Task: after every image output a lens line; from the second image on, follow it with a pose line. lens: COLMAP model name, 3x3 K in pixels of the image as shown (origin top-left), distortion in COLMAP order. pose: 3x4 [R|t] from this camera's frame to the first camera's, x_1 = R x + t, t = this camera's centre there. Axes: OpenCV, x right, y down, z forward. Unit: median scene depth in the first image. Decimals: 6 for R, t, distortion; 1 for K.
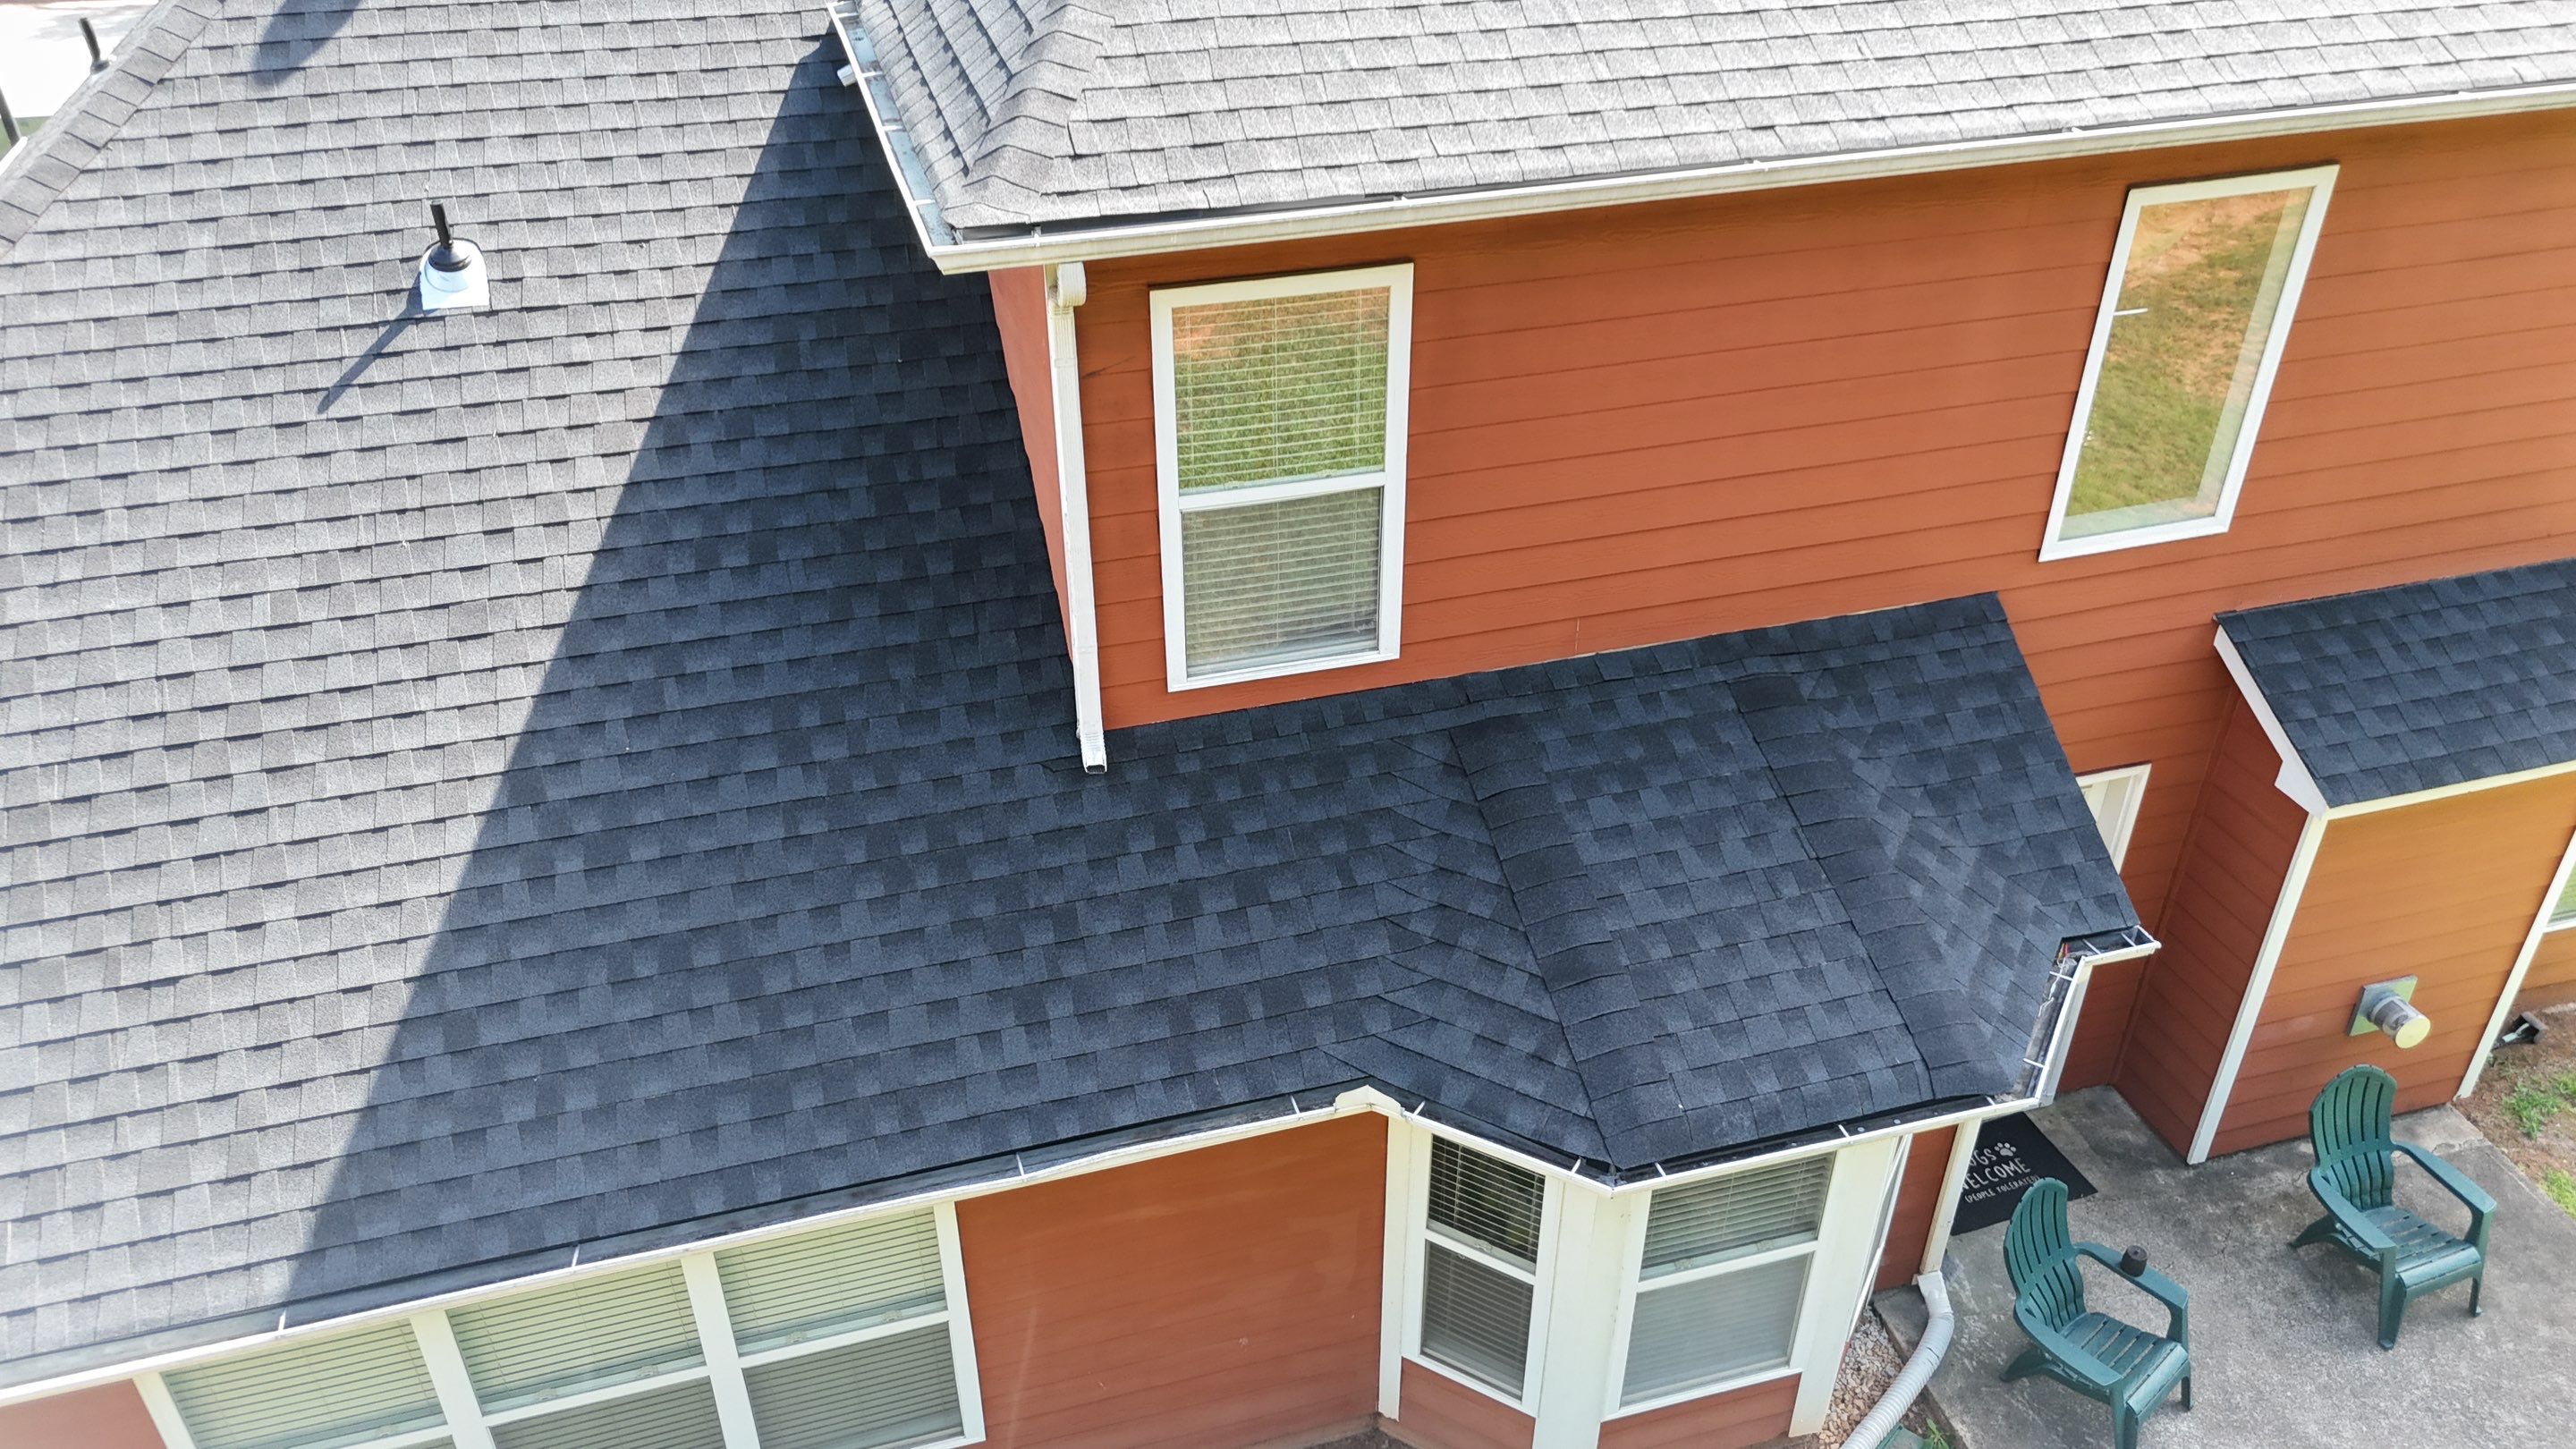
lens RADIAL K [[1938.0, 0, 1288.7], [0, 1938.0, 708.6], [0, 0, 1]] dist [0.032958, -0.008561]
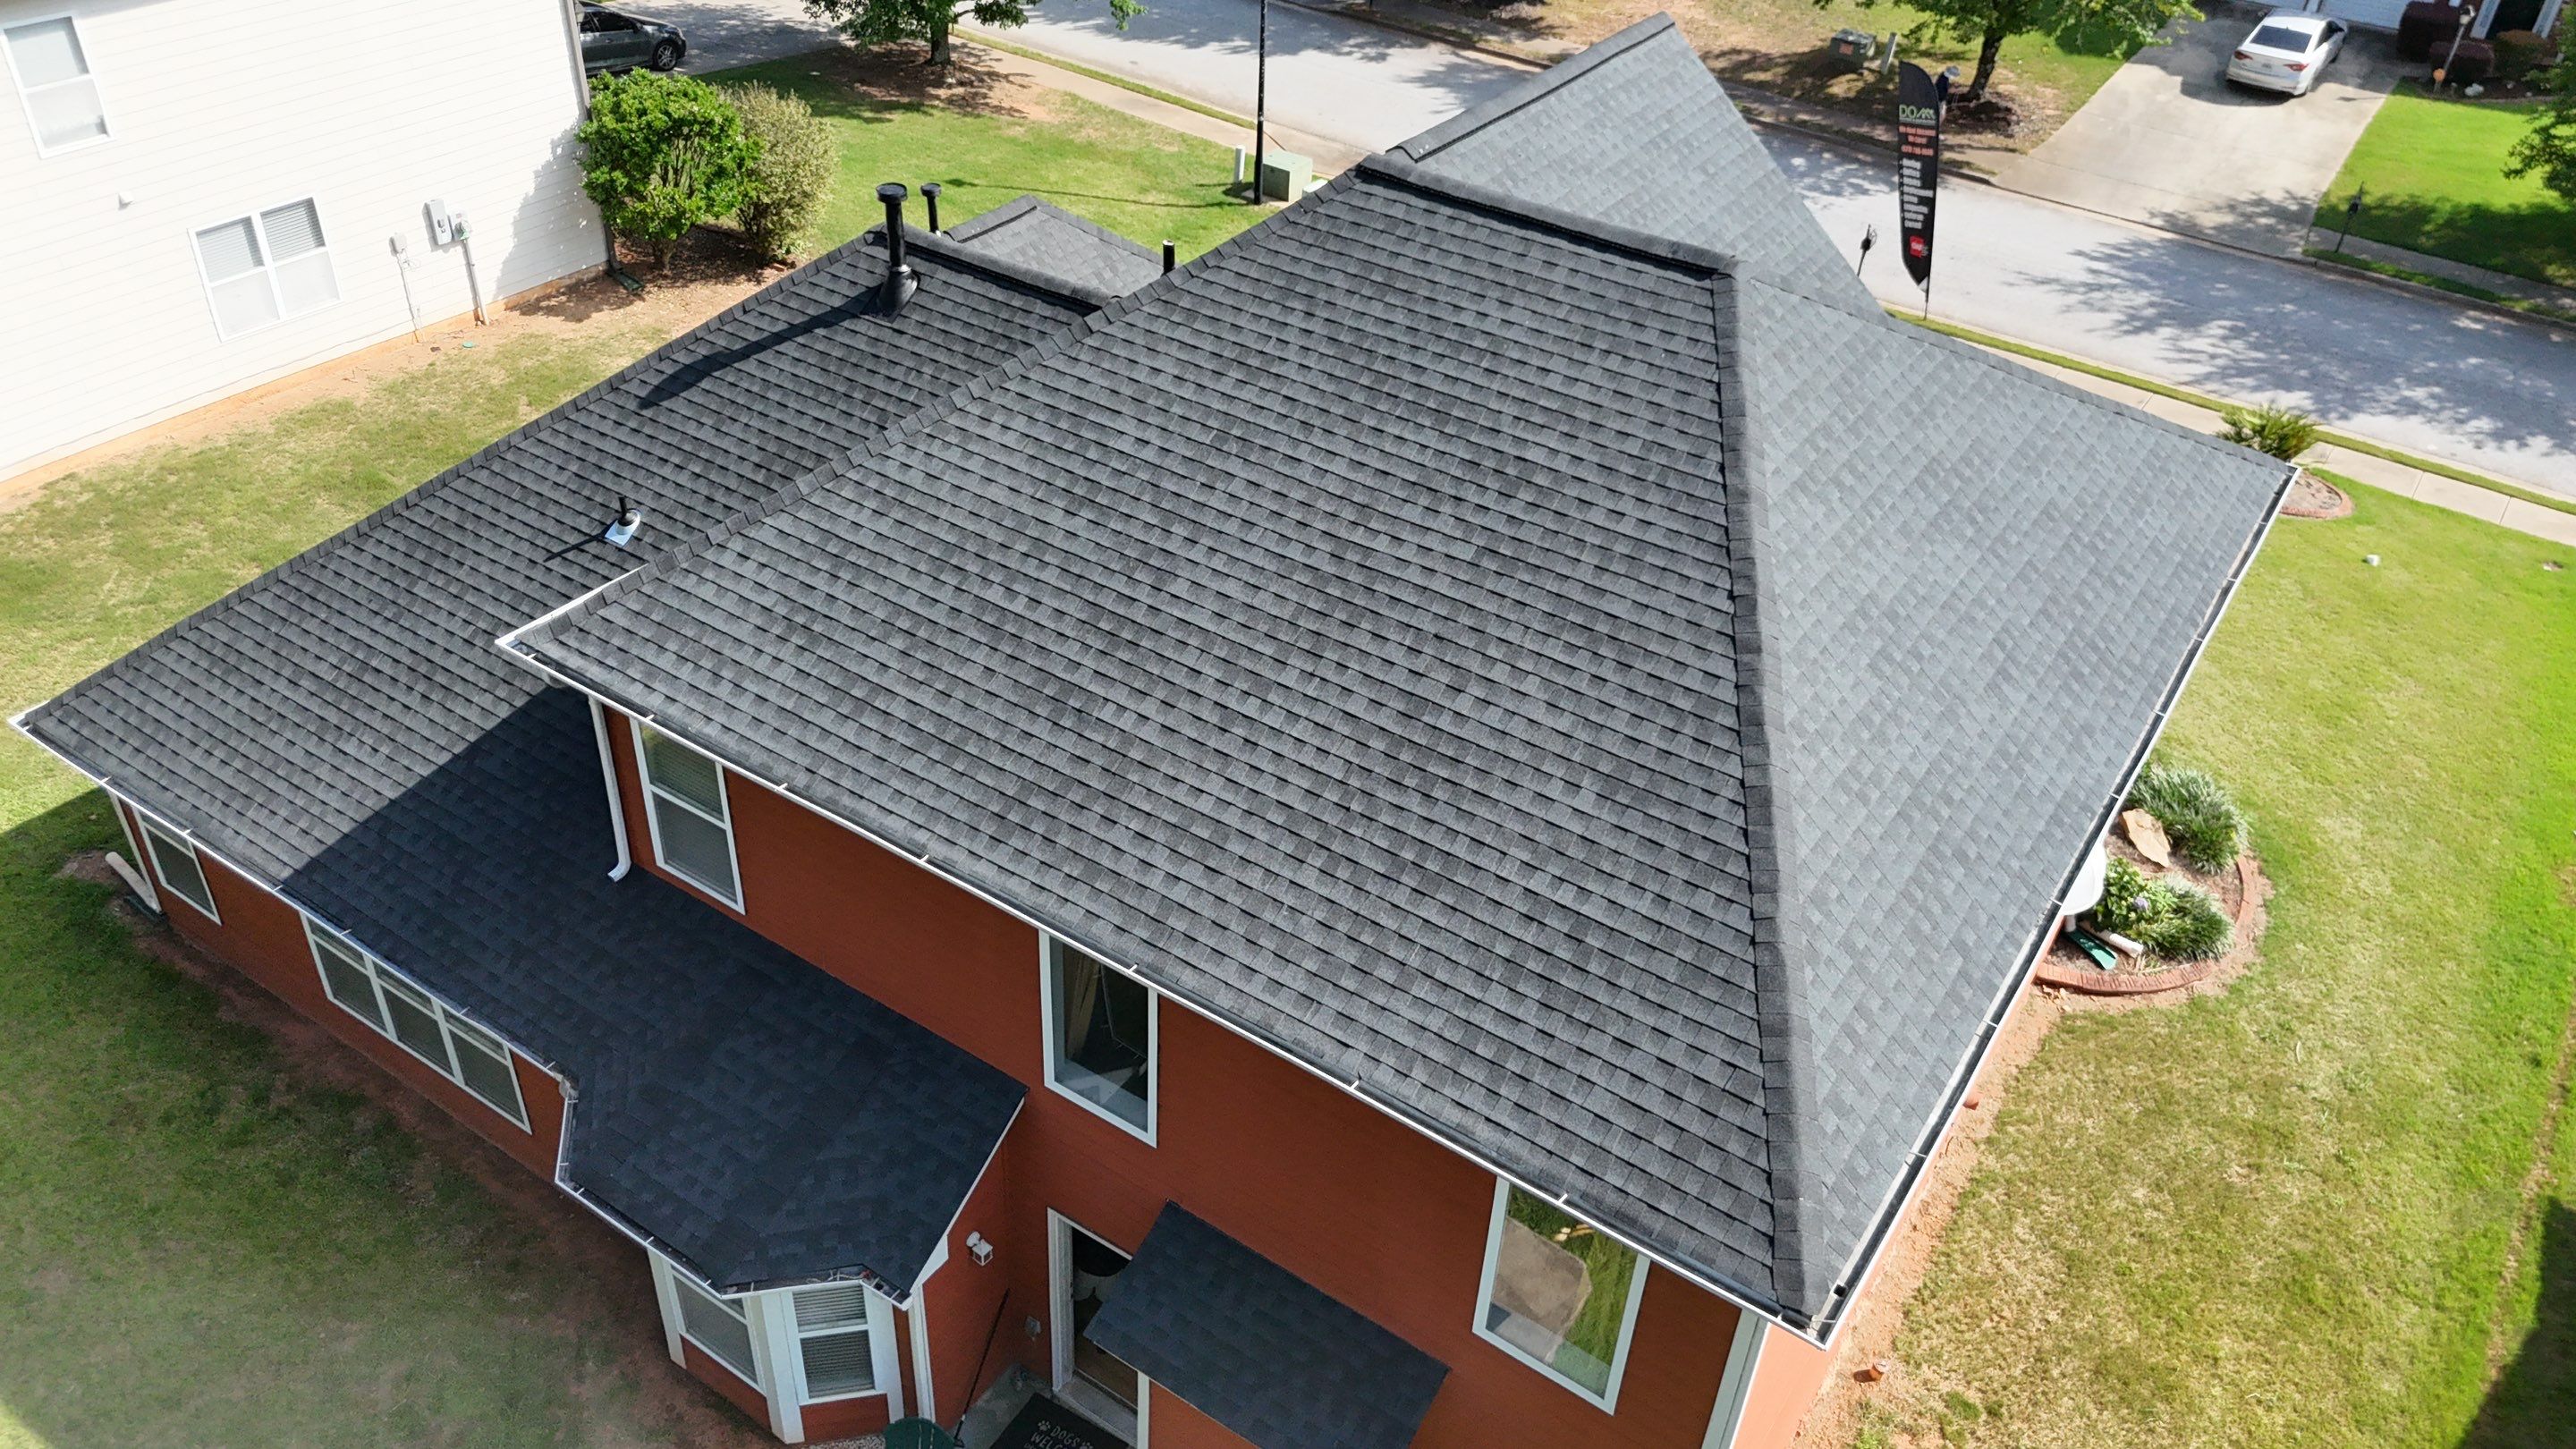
lens RADIAL K [[1909.6, 0, 1282.7], [0, 1909.6, 731.1], [0, 0, 1]] dist [0.086276, -0.086859]
pose [[0.640644, 0.477652, -0.601185, 1.457029], [-0.455654, 0.866692, 0.203040, -0.812865], [0.618025, 0.143855, 0.772885, -0.155310]]
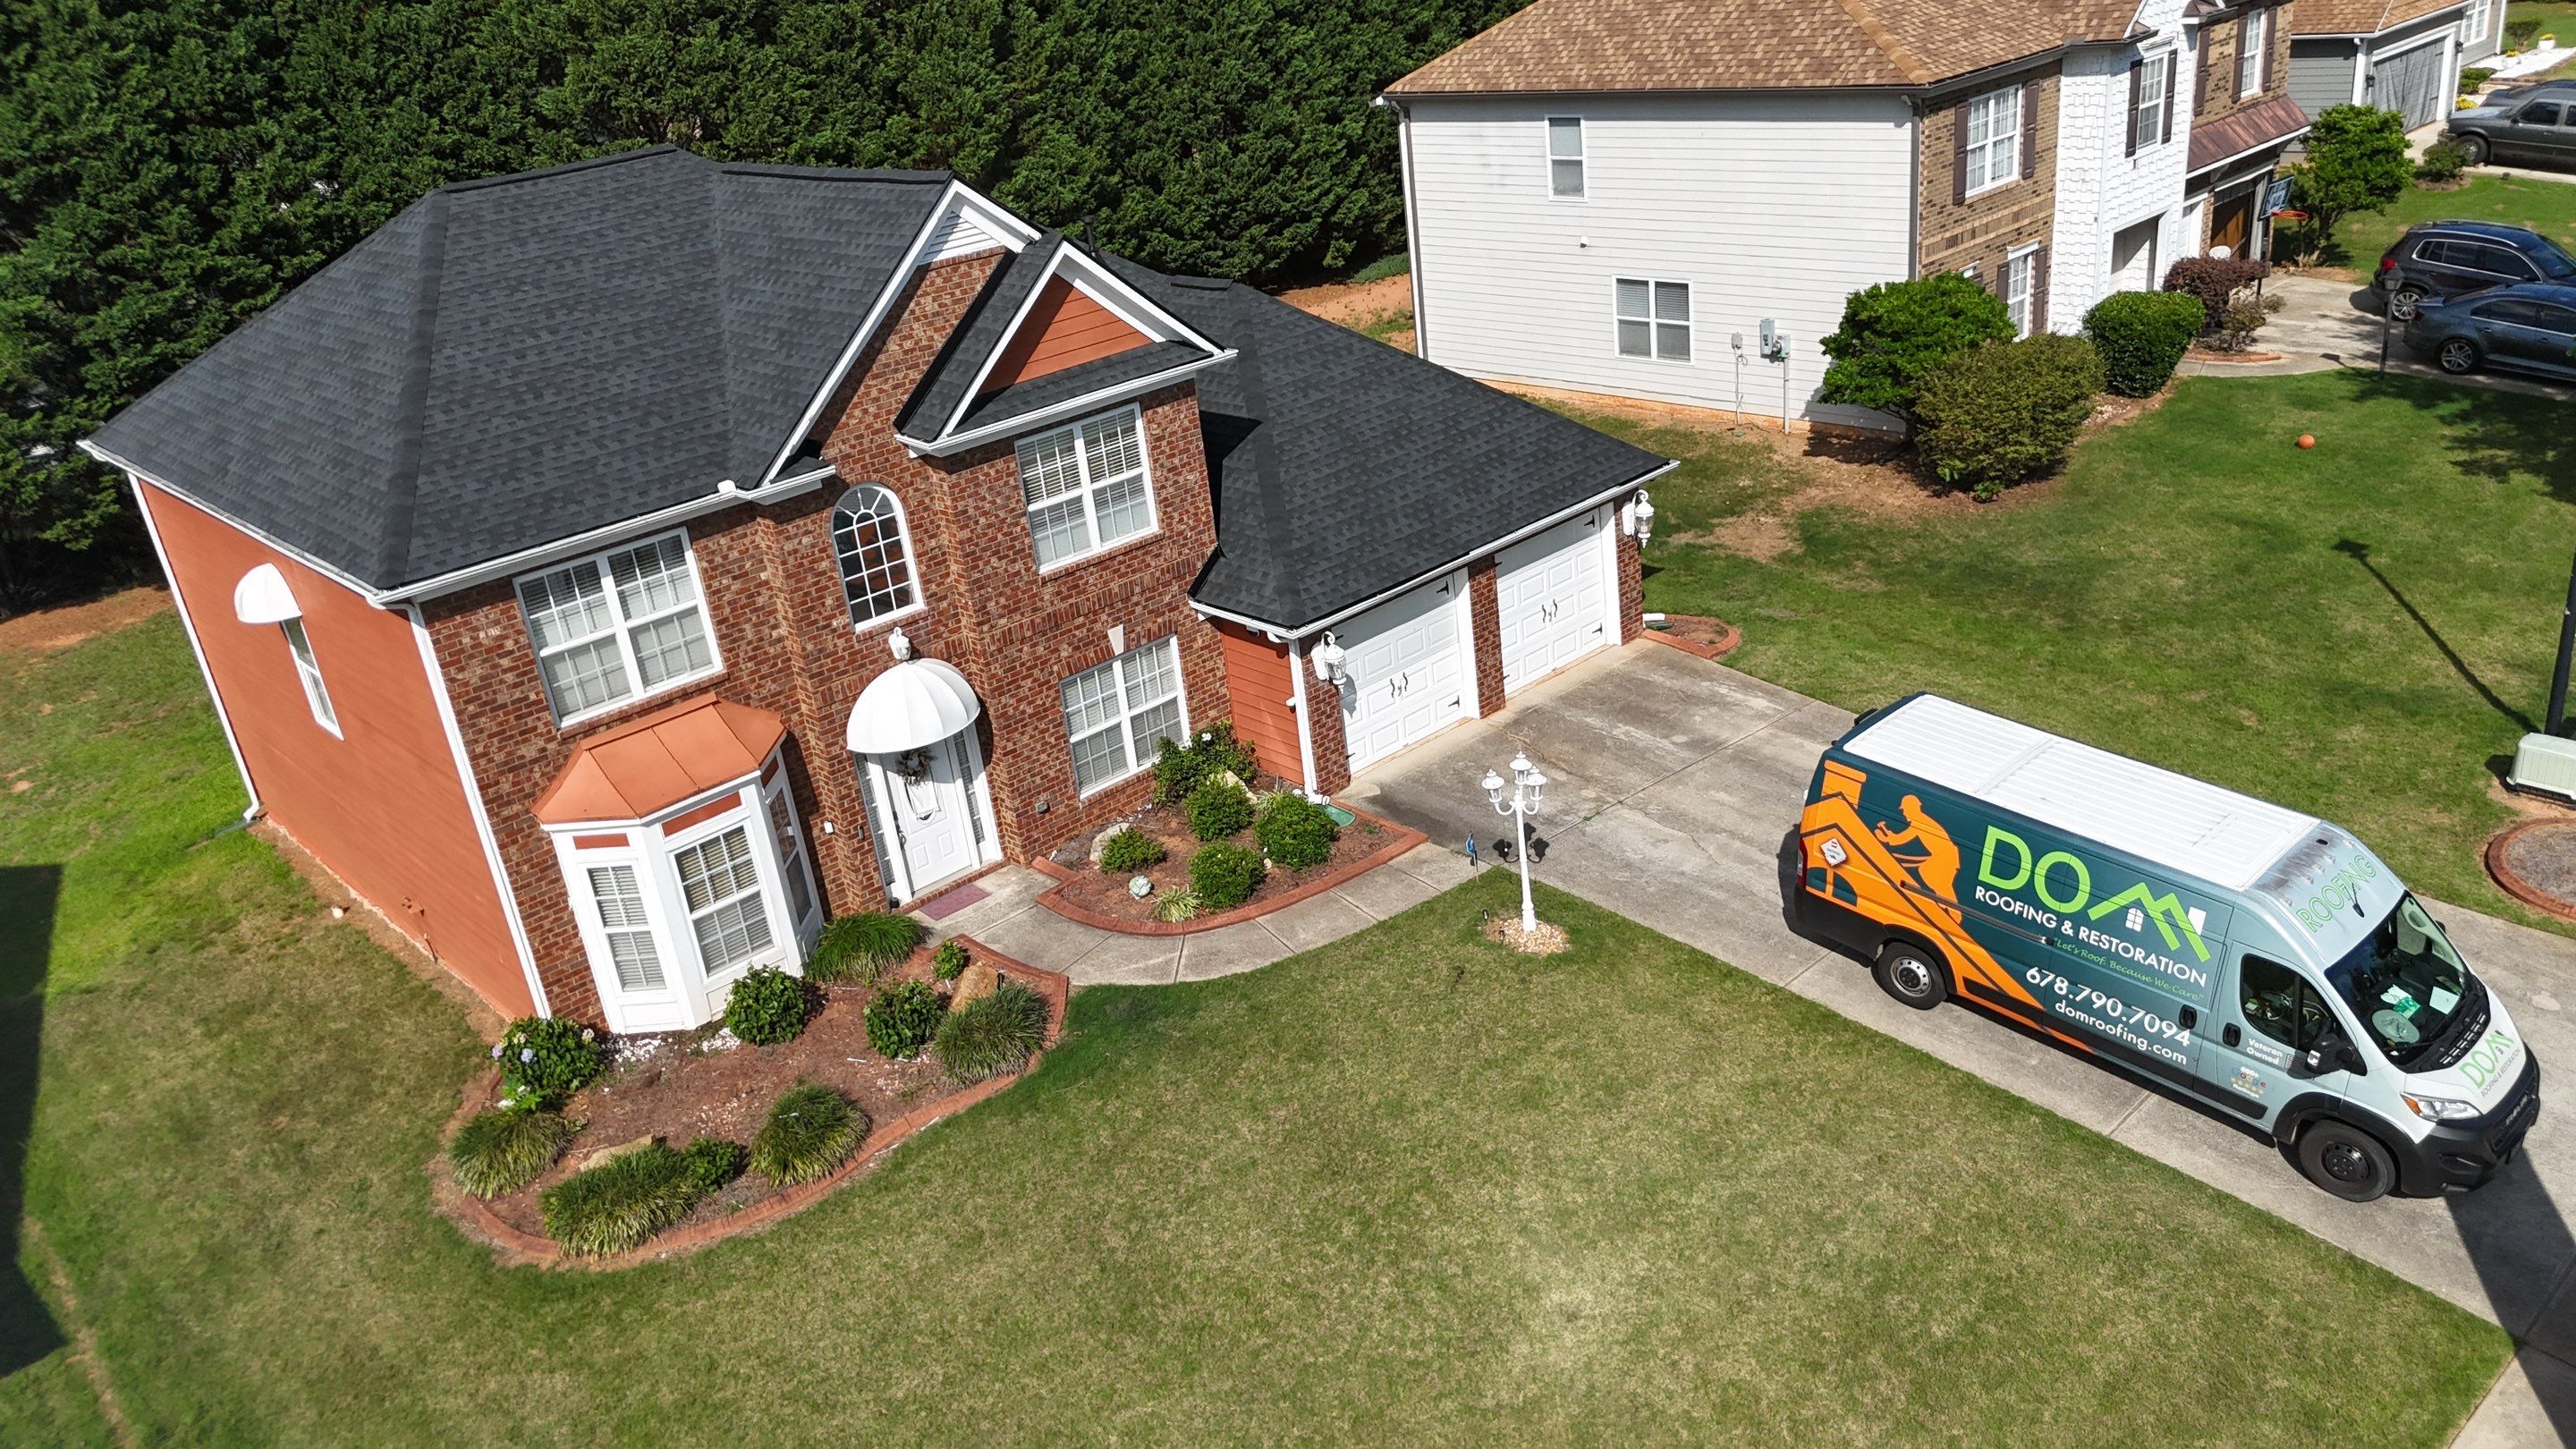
lens RADIAL K [[1946.1, 0, 1288.0], [0, 1946.1, 724.5], [0, 0, 1]] dist [0.103277, -0.152987]
pose [[-0.890644, 0.272661, -0.363881, 0.633176], [-0.140558, 0.595974, 0.790606, -3.118027], [0.432431, 0.755295, -0.492476, 4.069979]]
